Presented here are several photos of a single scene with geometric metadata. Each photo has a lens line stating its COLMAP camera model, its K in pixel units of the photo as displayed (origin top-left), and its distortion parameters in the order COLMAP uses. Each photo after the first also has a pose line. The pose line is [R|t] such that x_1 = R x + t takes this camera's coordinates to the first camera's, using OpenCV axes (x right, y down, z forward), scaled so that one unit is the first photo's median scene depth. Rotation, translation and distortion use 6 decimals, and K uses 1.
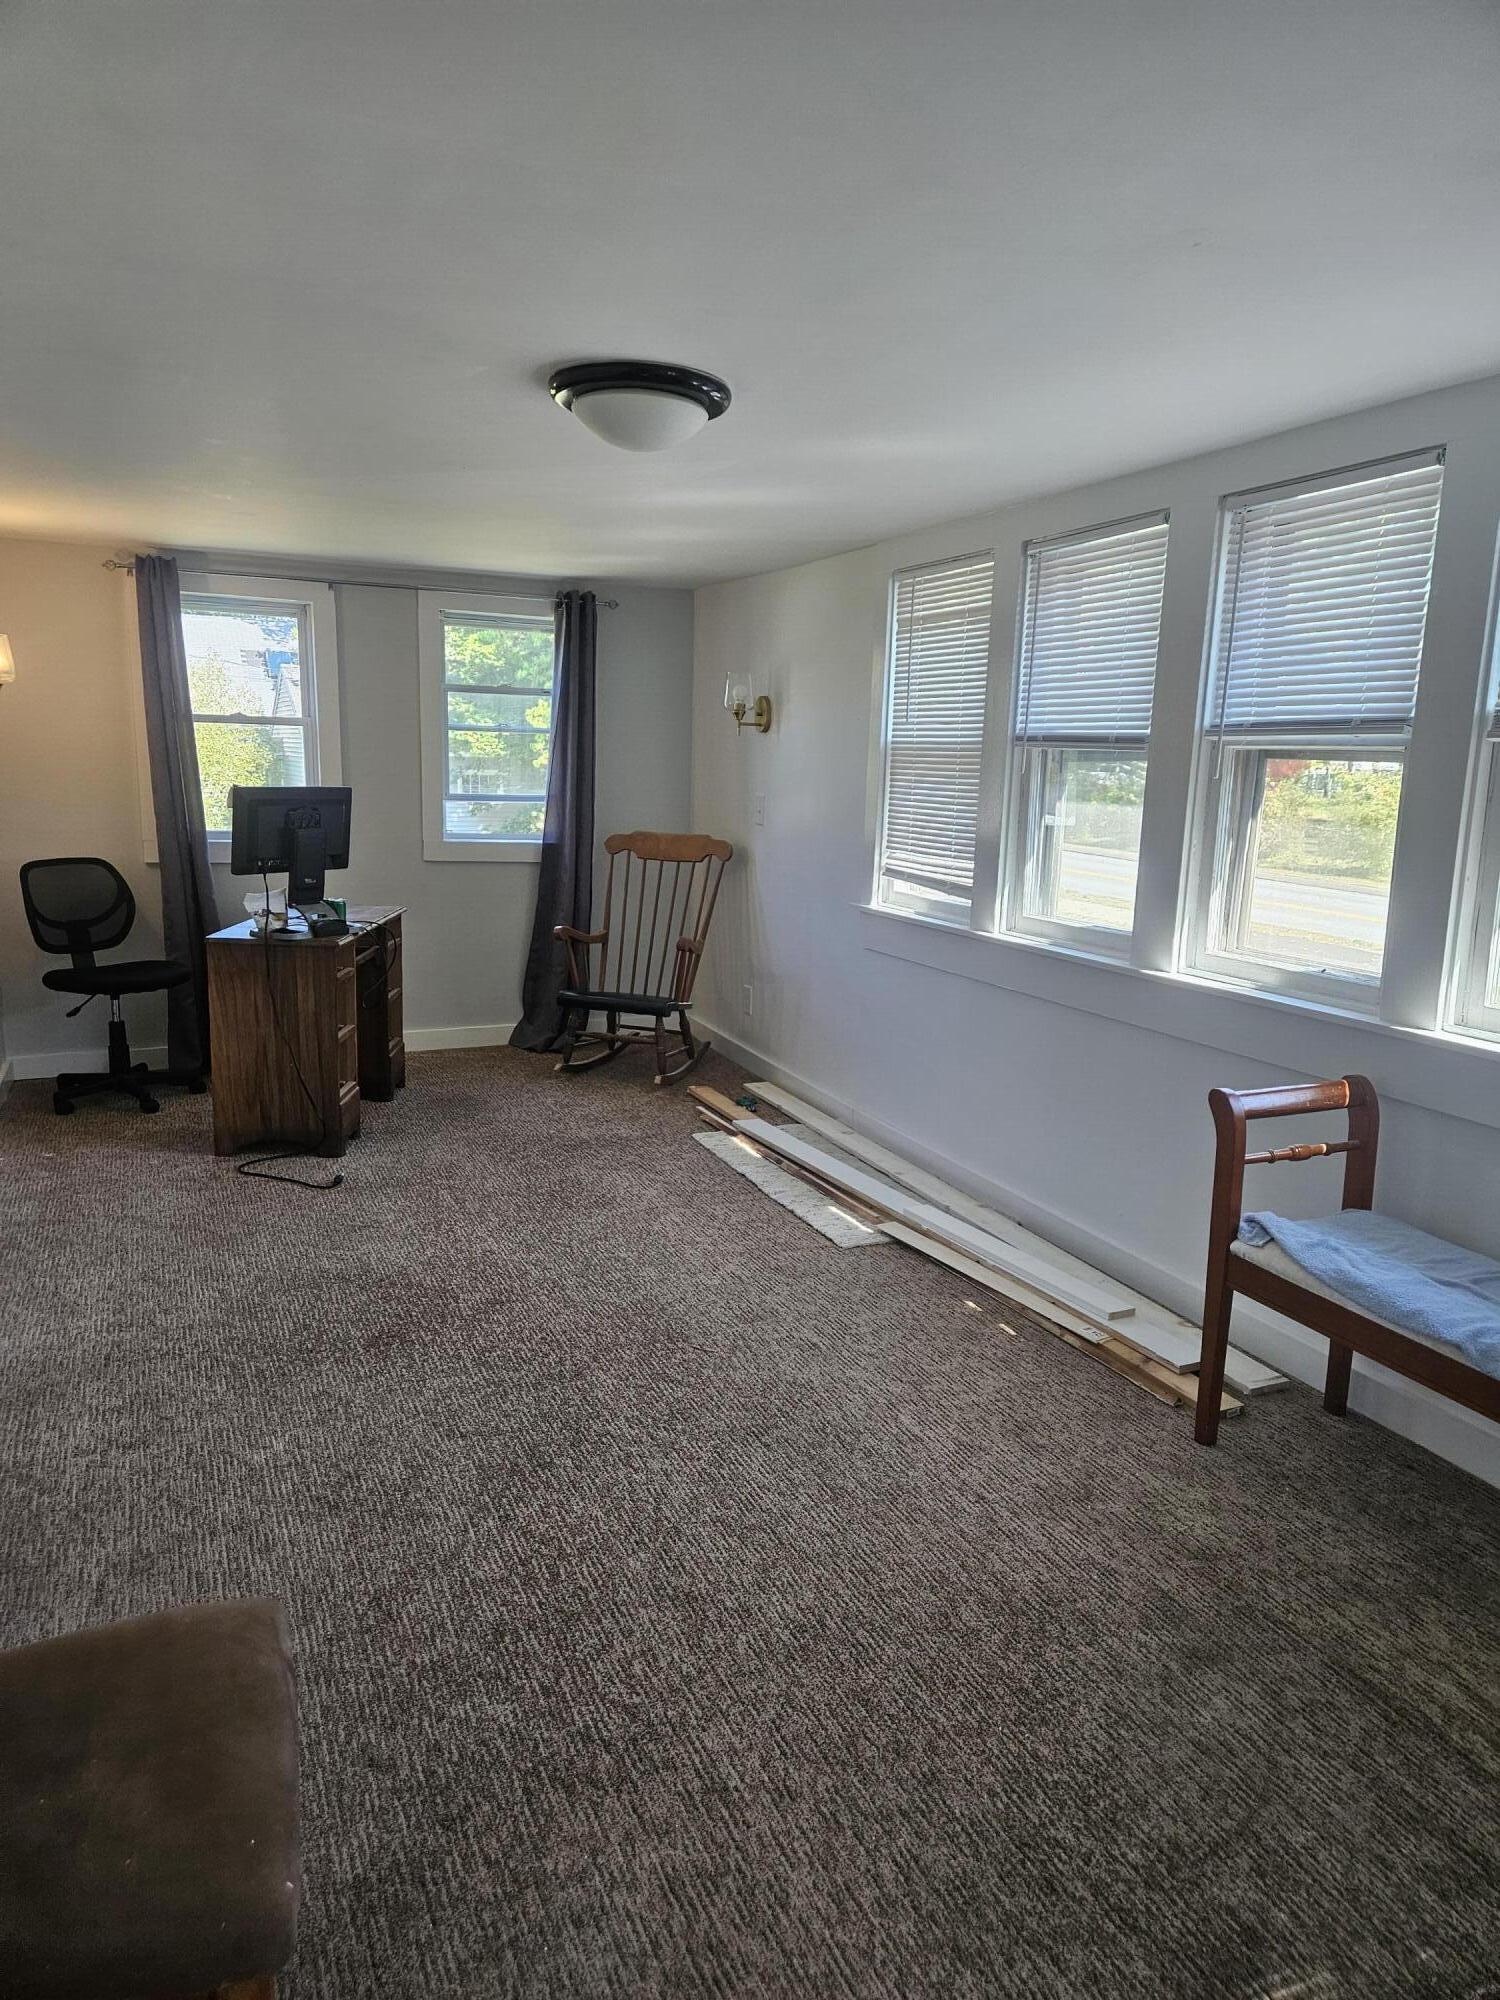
lens RADIAL K [[1342.9, 0, 731.6], [0, 1342.9, 990.1], [0, 0, 1]] dist [0.008898, -0.001190]
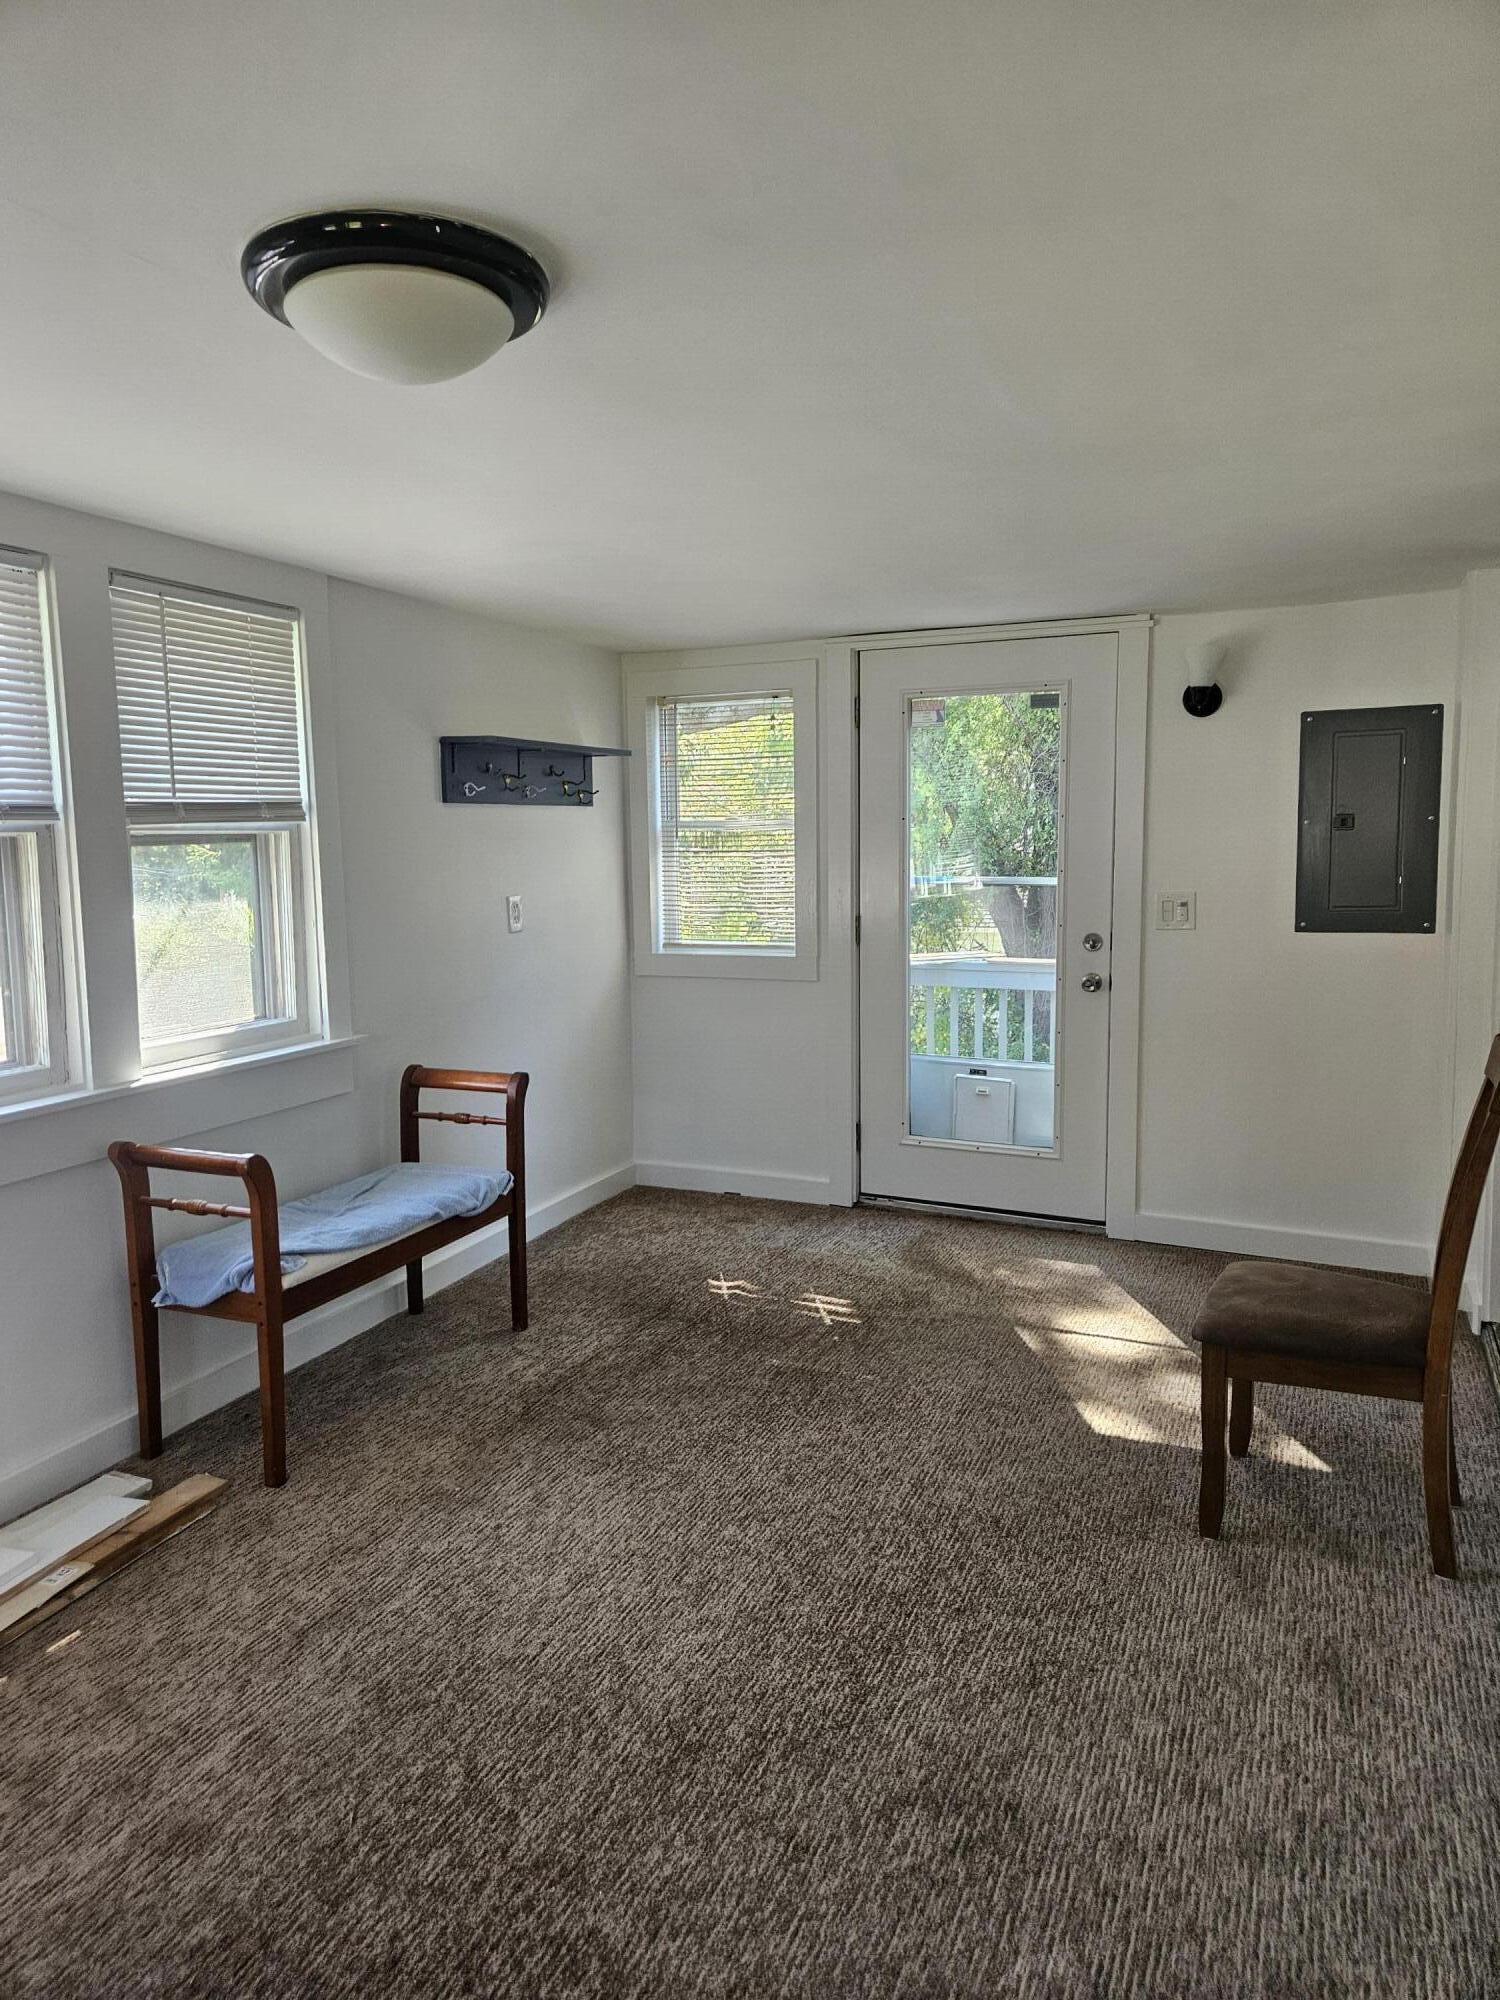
lens RADIAL K [[1342.9, 0, 730.5], [0, 1342.9, 1004.3], [0, 0, 1]] dist [0.008898, -0.001190]
pose [[-0.676737, -0.111262, 0.727769, -0.717305], [0.125811, 0.956497, 0.263220, -0.300980], [-0.725395, 0.269692, -0.633299, 1.514955]]
